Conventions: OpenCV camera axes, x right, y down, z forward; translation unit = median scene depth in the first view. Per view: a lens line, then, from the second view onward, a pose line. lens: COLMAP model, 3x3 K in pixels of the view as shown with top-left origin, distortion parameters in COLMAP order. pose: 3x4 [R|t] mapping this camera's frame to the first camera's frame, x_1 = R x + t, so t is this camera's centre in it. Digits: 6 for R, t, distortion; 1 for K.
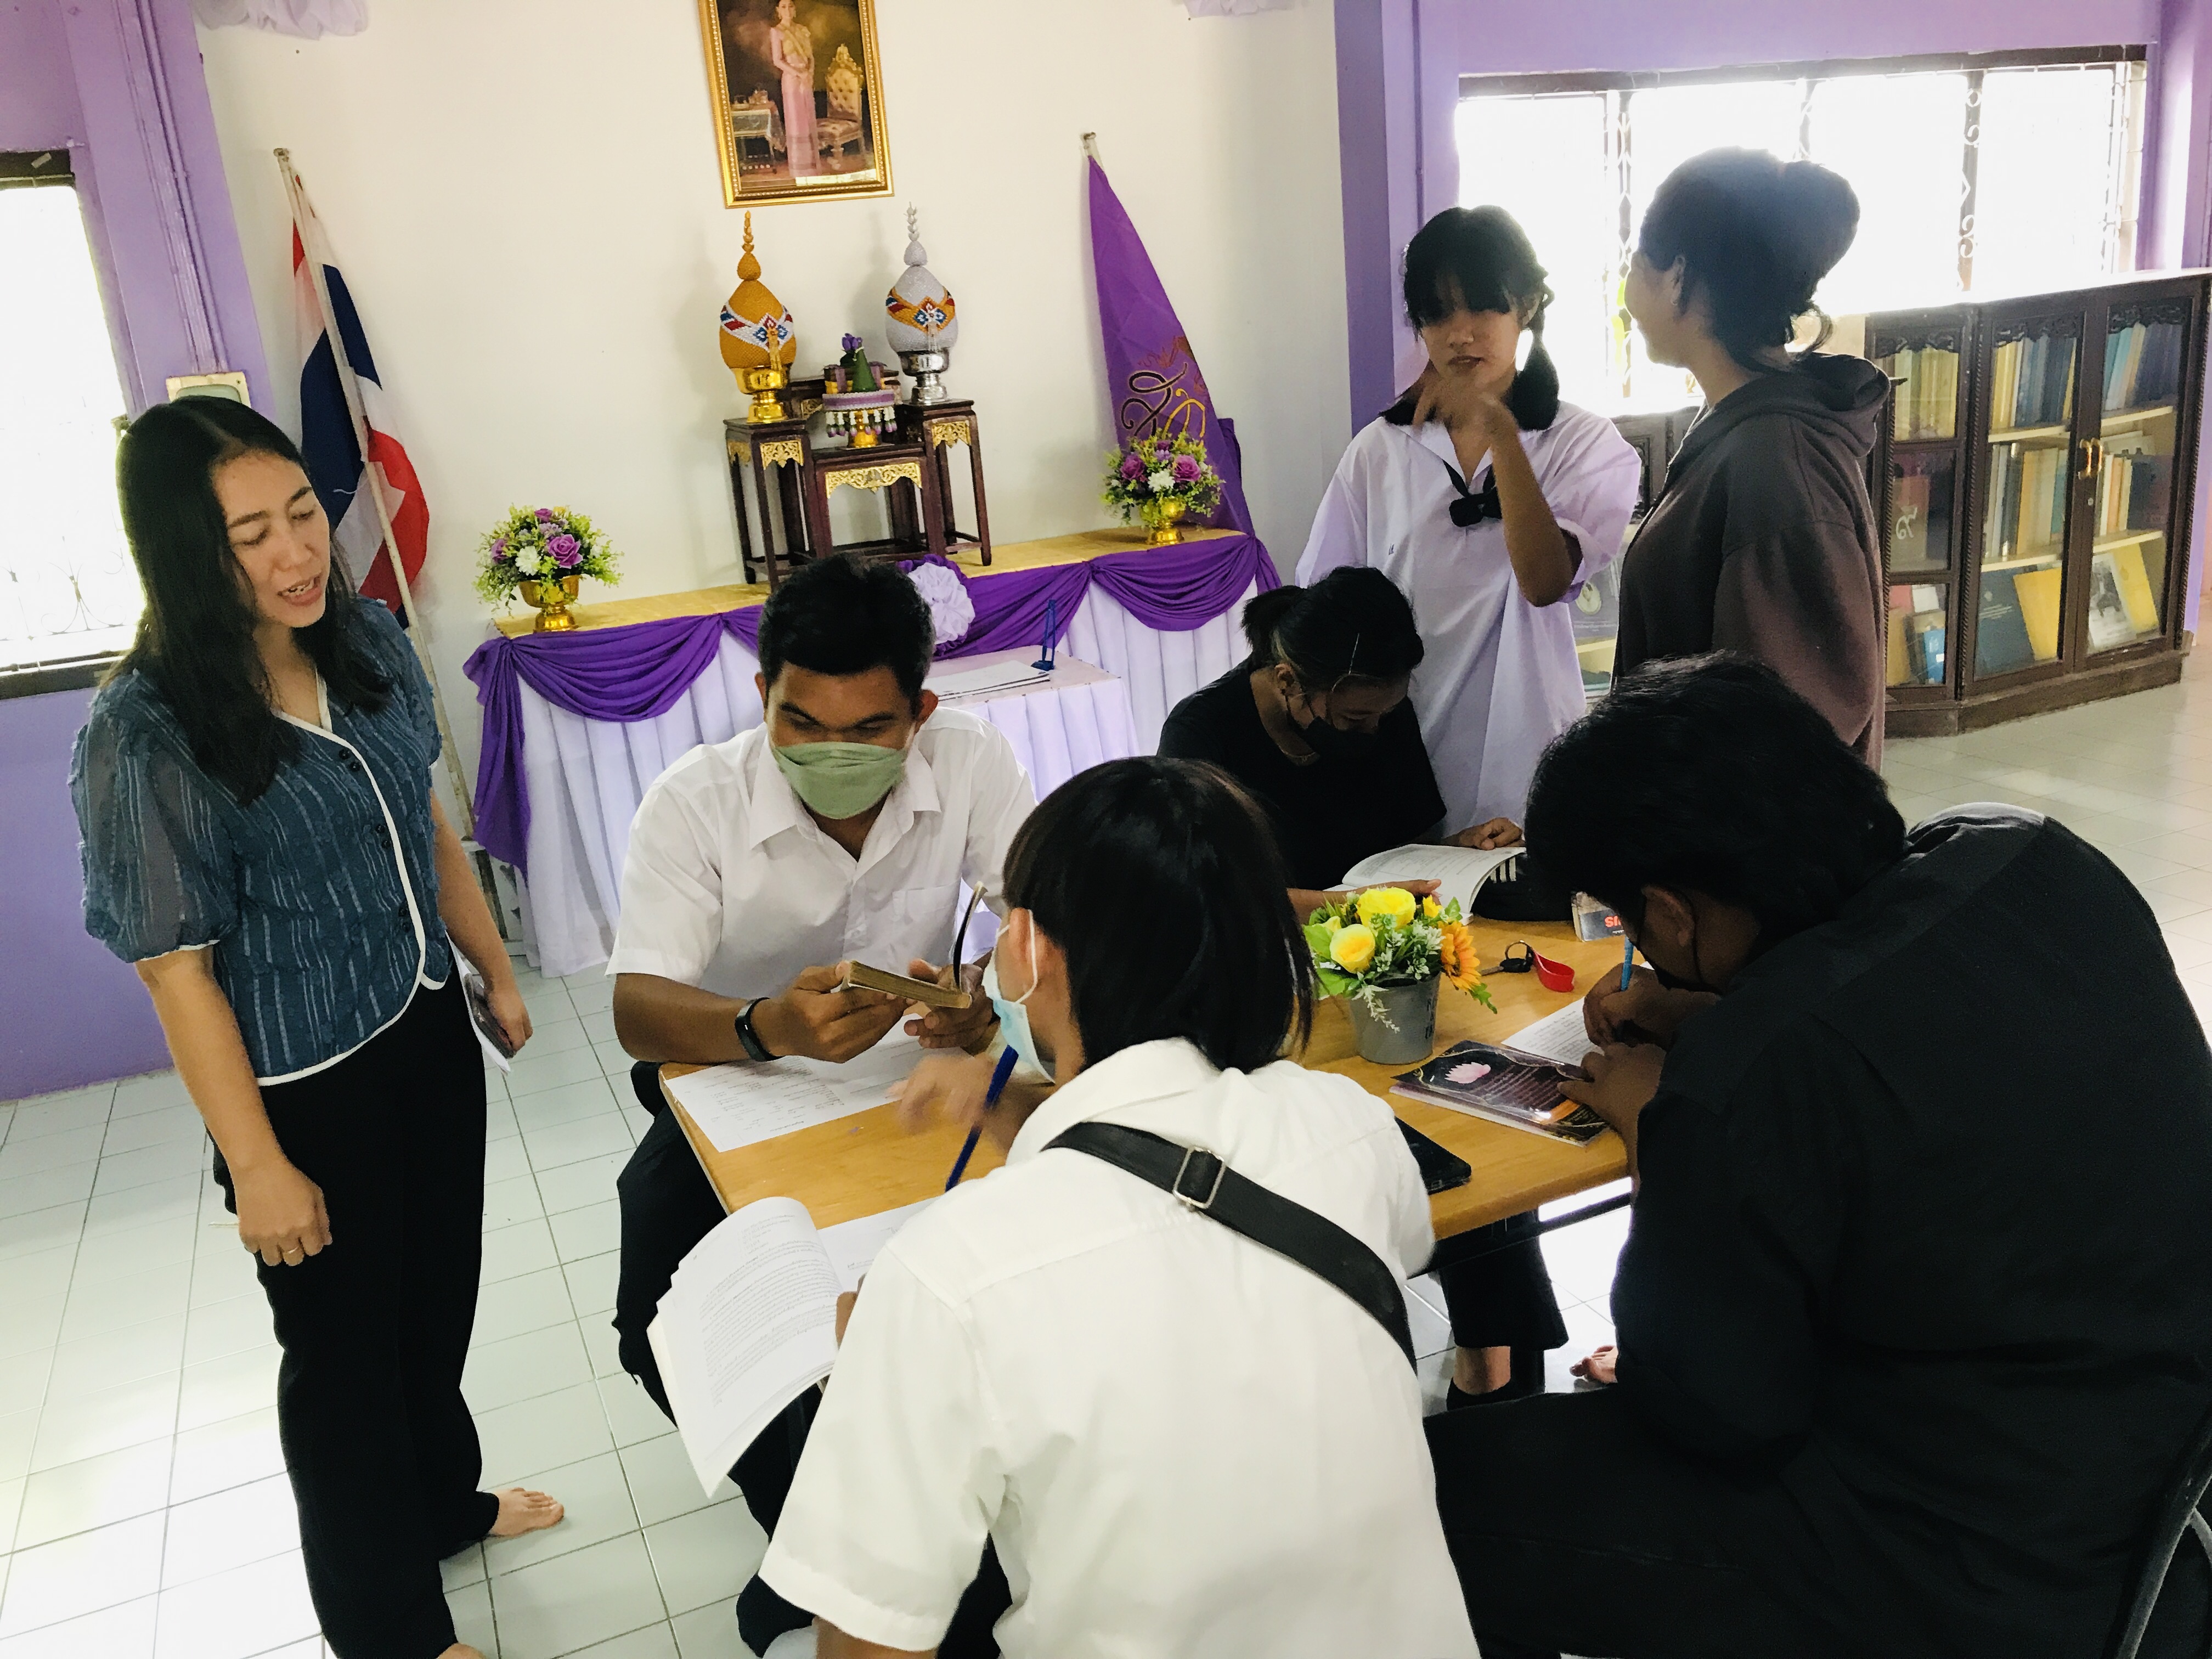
lens RADIAL K [[1834.3, 0, 1100.1], [0, 1834.3, 827.2], [0, 0, 1]] dist [0.028343, -0.032283]
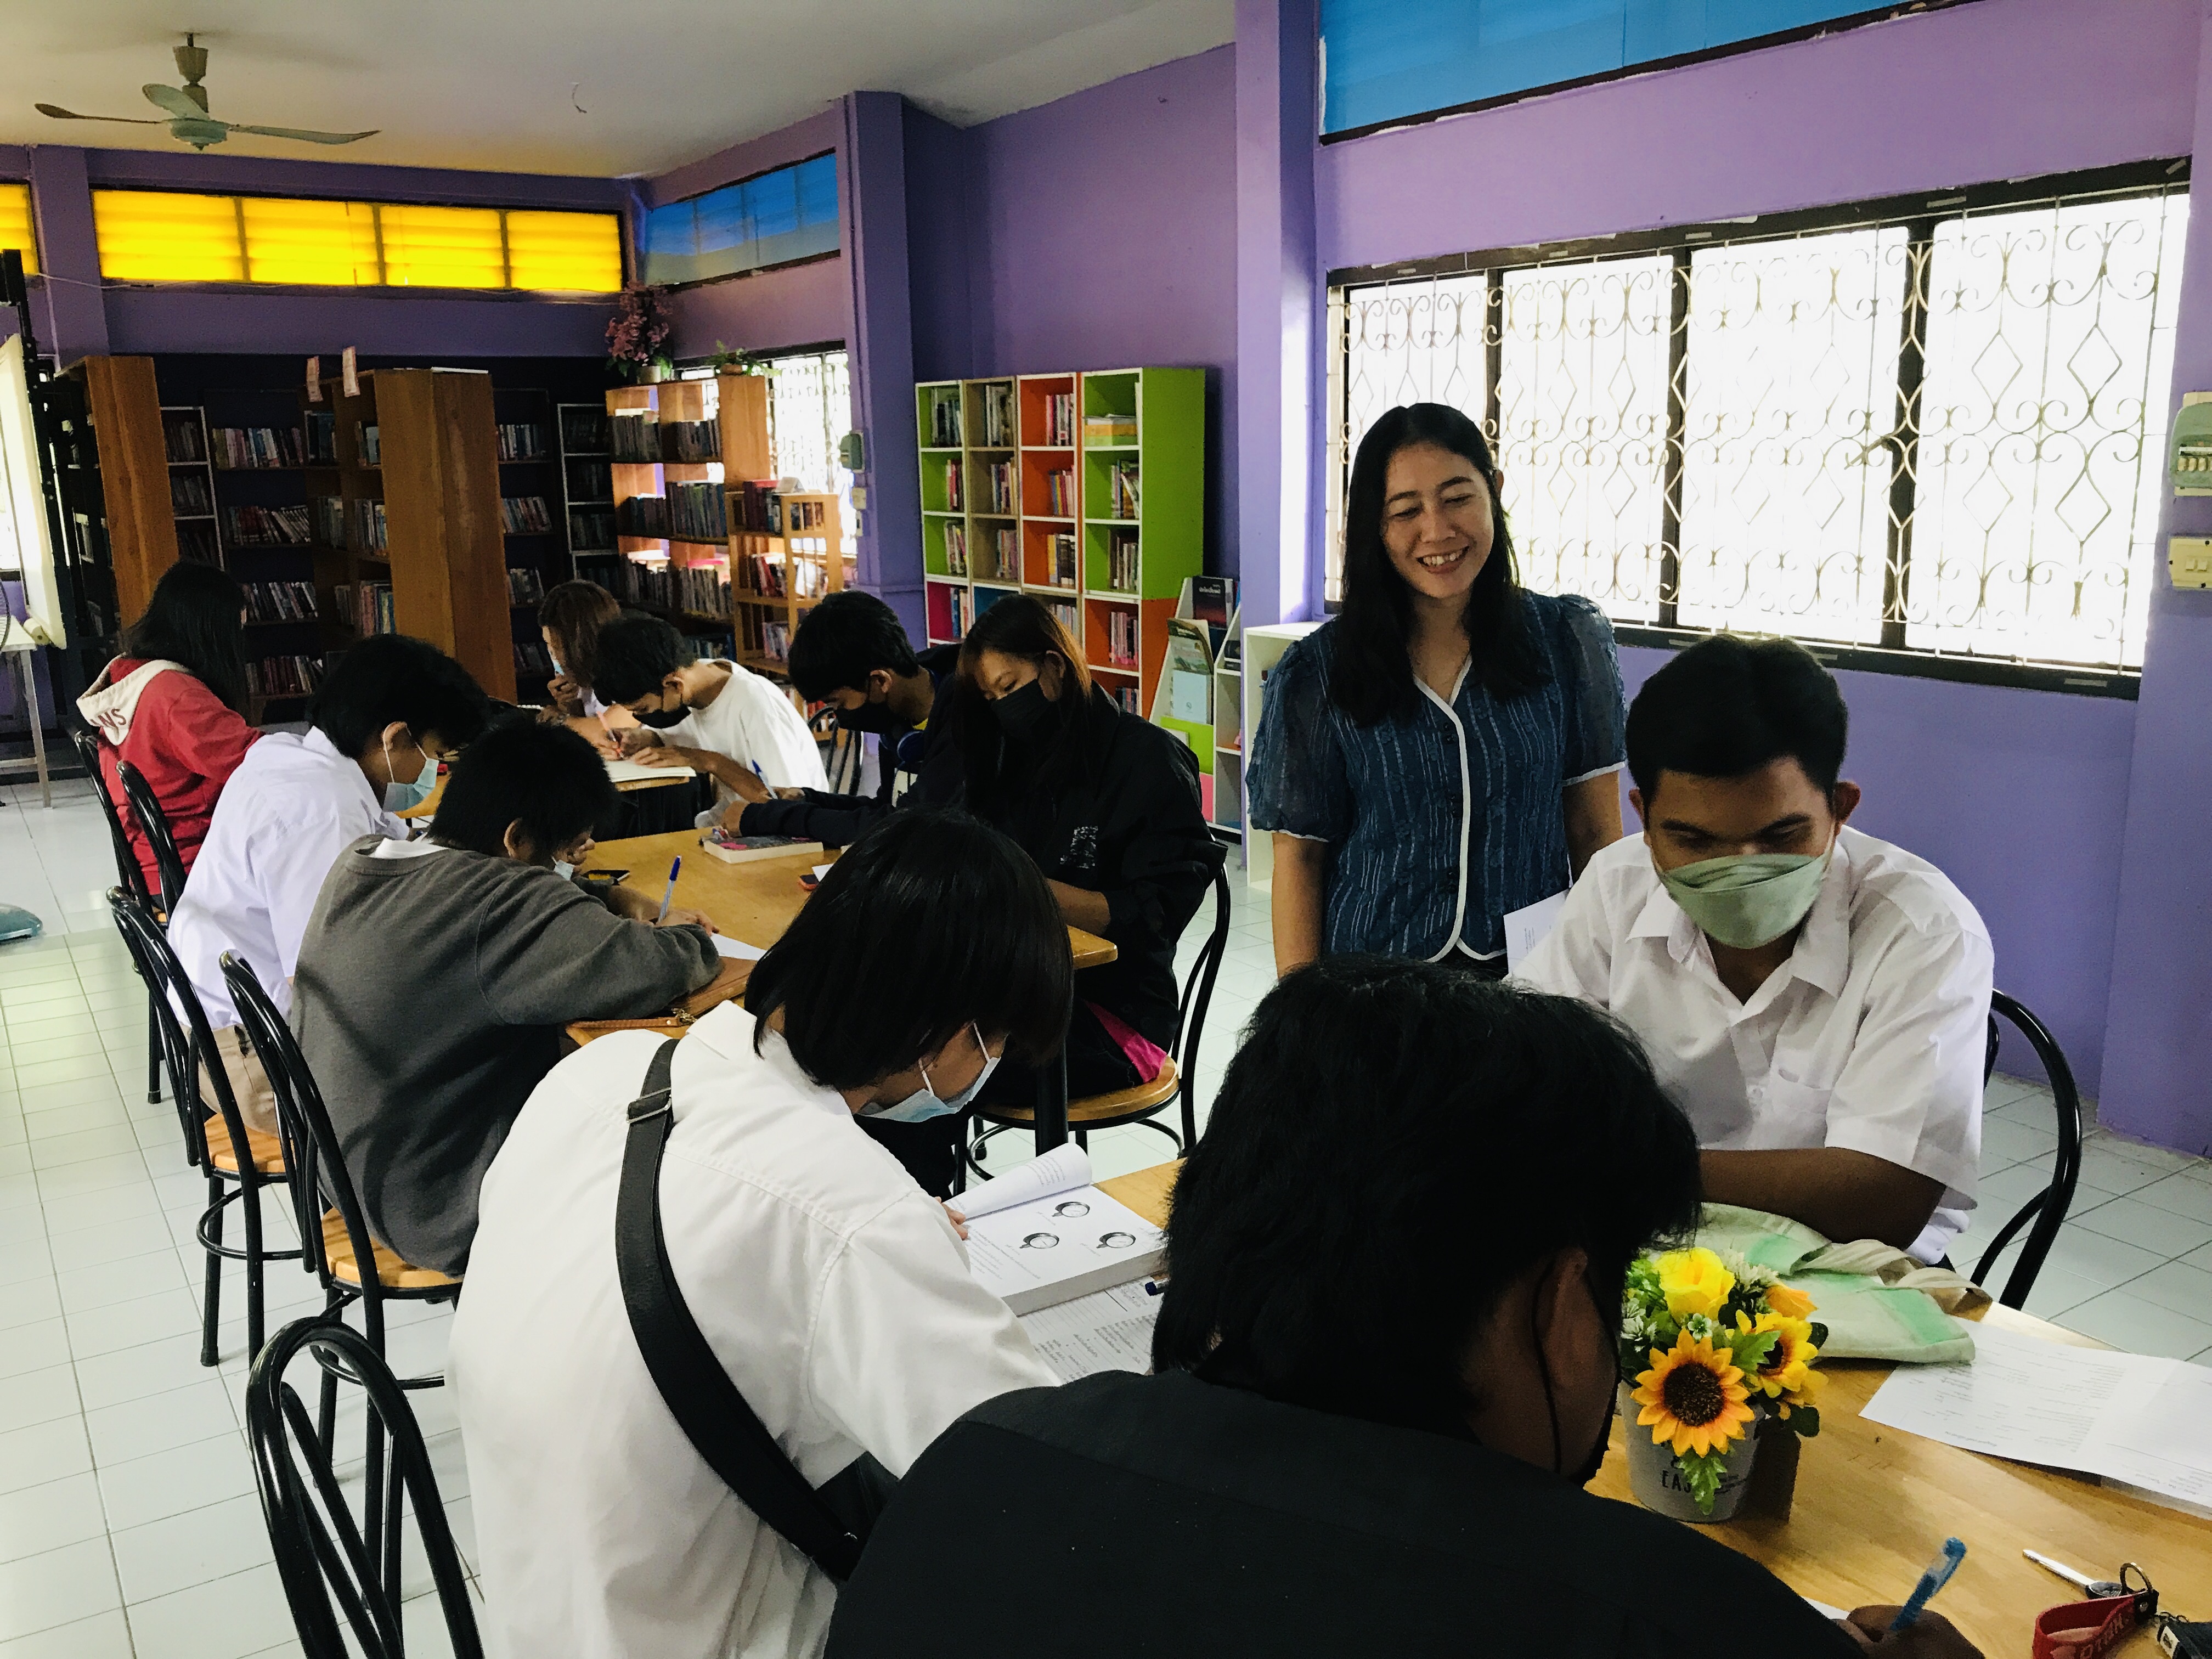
lens RADIAL K [[1834.3, 0, 1088.8], [0, 1834.3, 810.9], [0, 0, 1]] dist [0.028343, -0.032283]
pose [[0.168812, 0.275751, -0.946290, 0.272394], [-0.271558, 0.935923, 0.224286, -0.081016], [0.947501, 0.219110, 0.232877, 0.232761]]
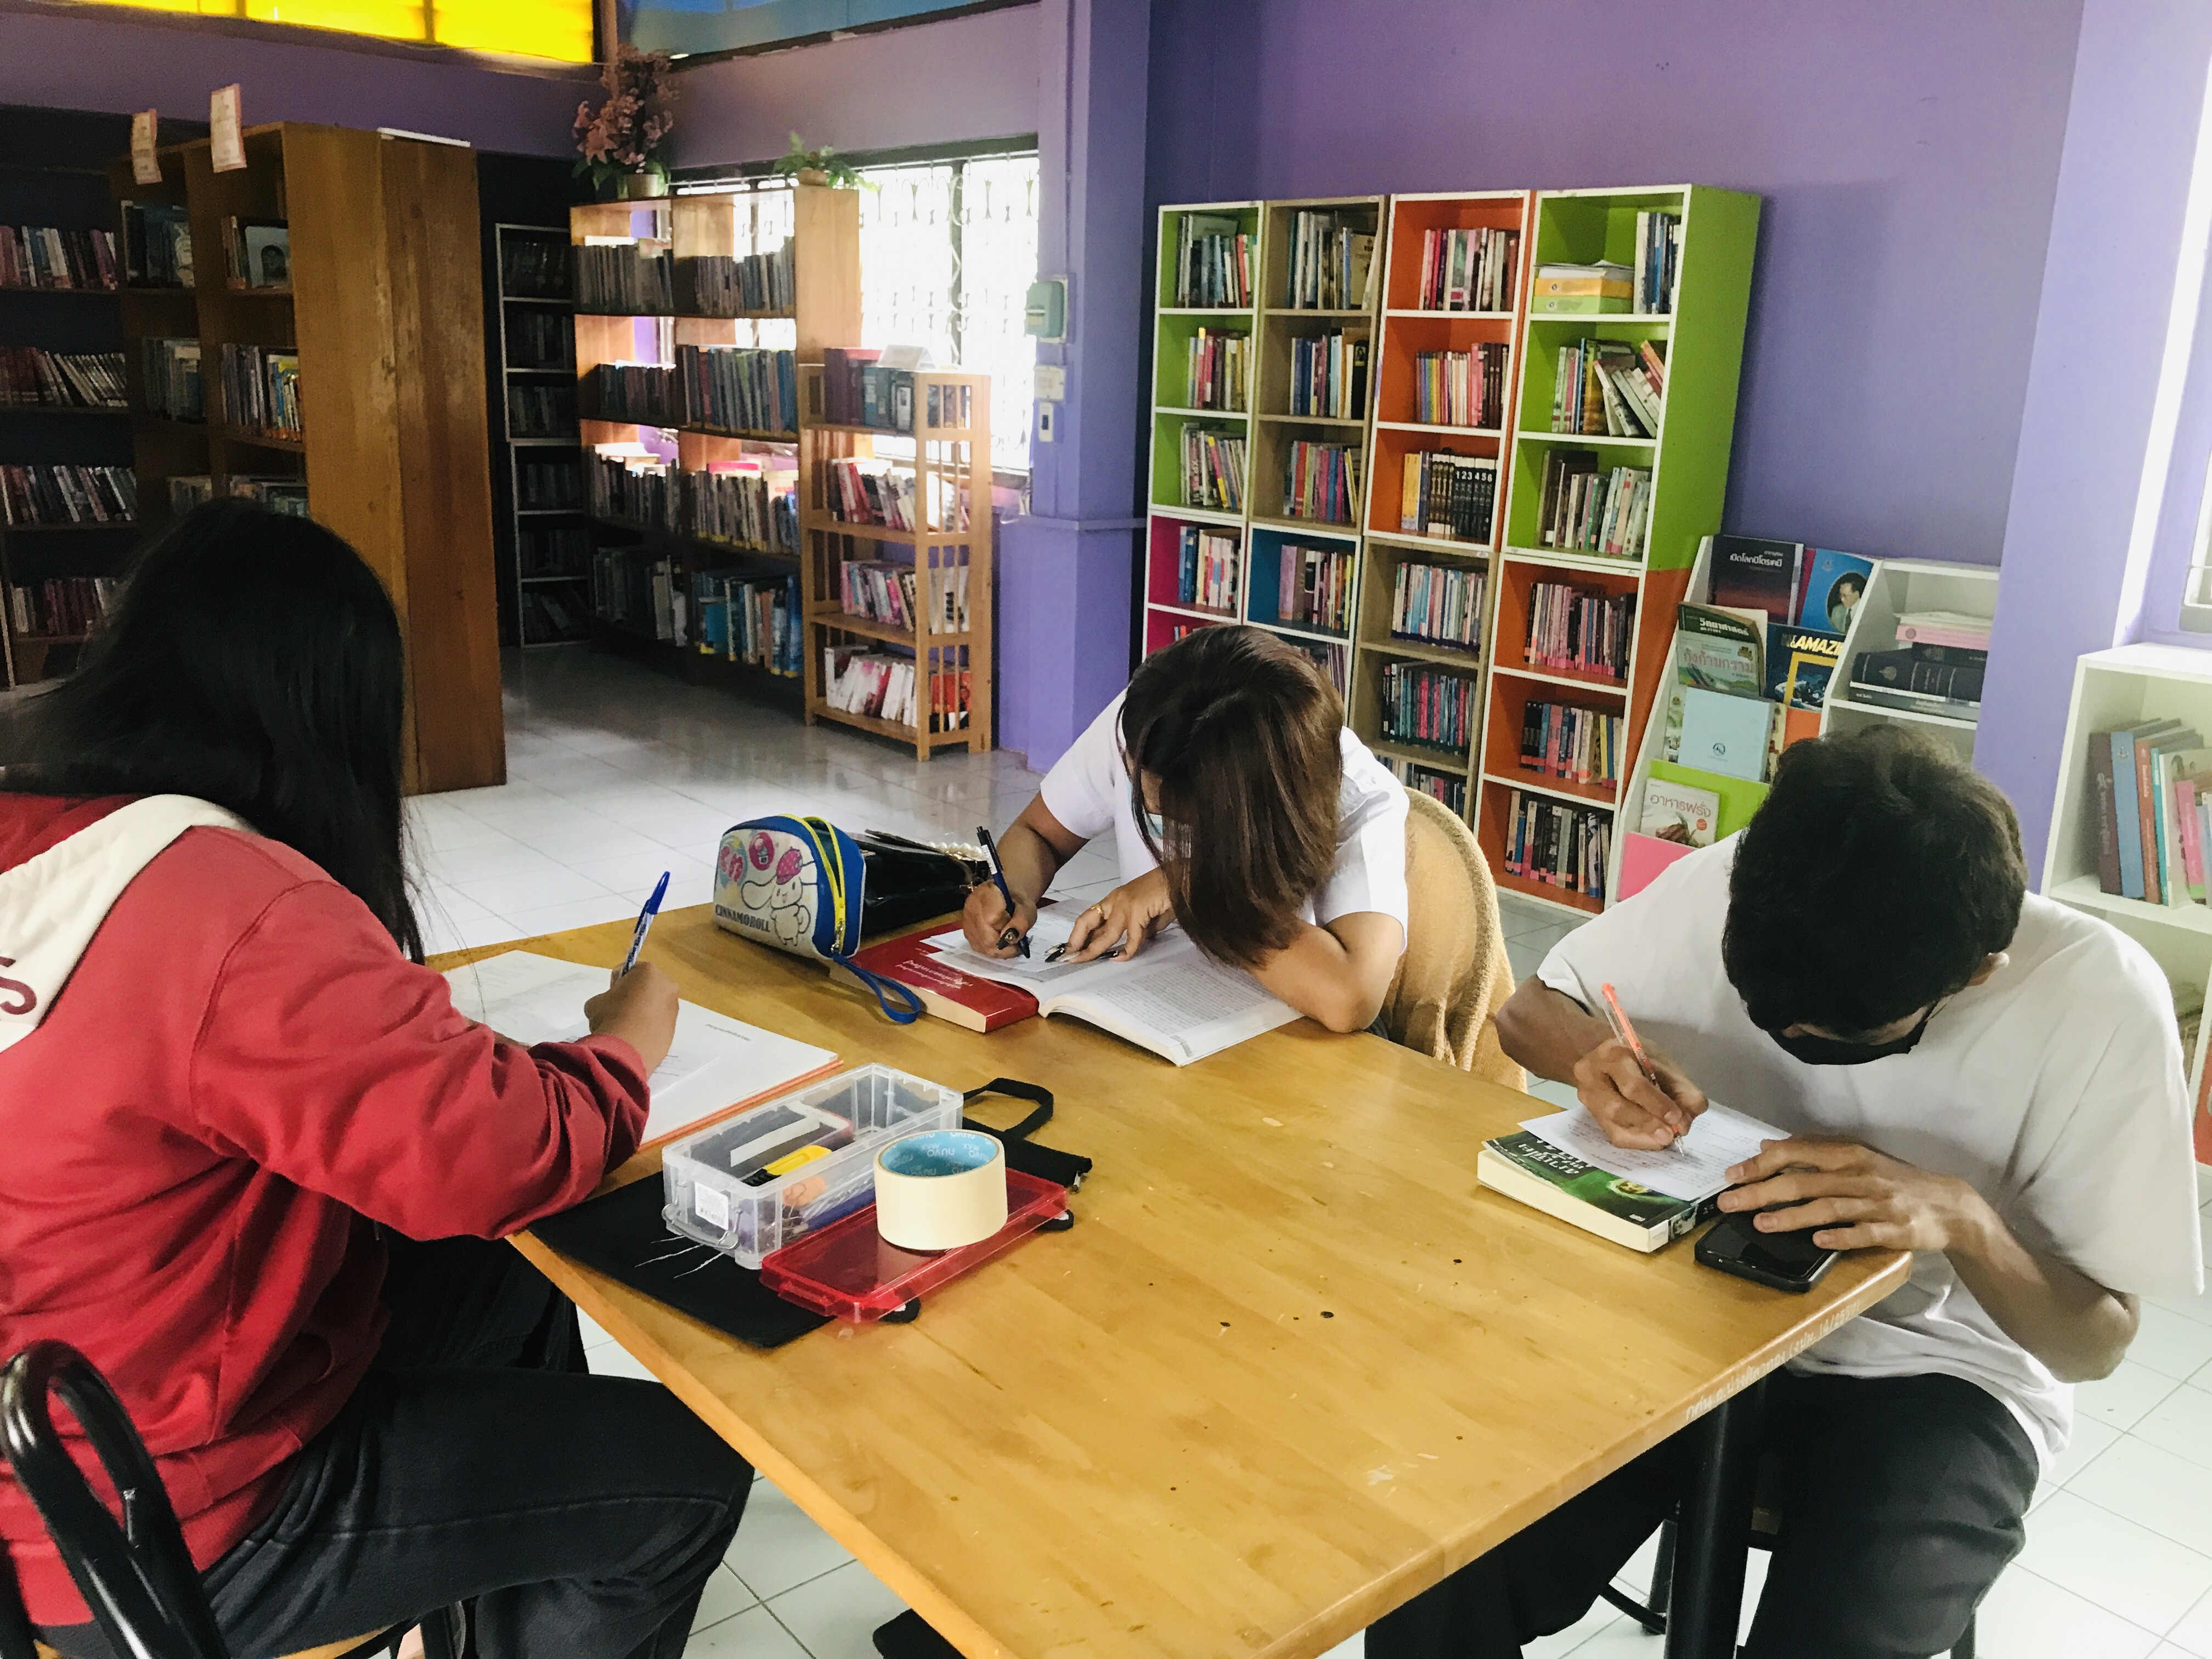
lens RADIAL K [[1834.3, 0, 1088.0], [0, 1834.3, 797.5], [0, 0, 1]] dist [0.028343, -0.032283]
pose [[0.288263, 0.319008, -0.902850, -0.360976], [-0.324241, 0.919693, 0.221435, 0.063806], [0.900984, 0.228910, 0.368548, 0.035037]]
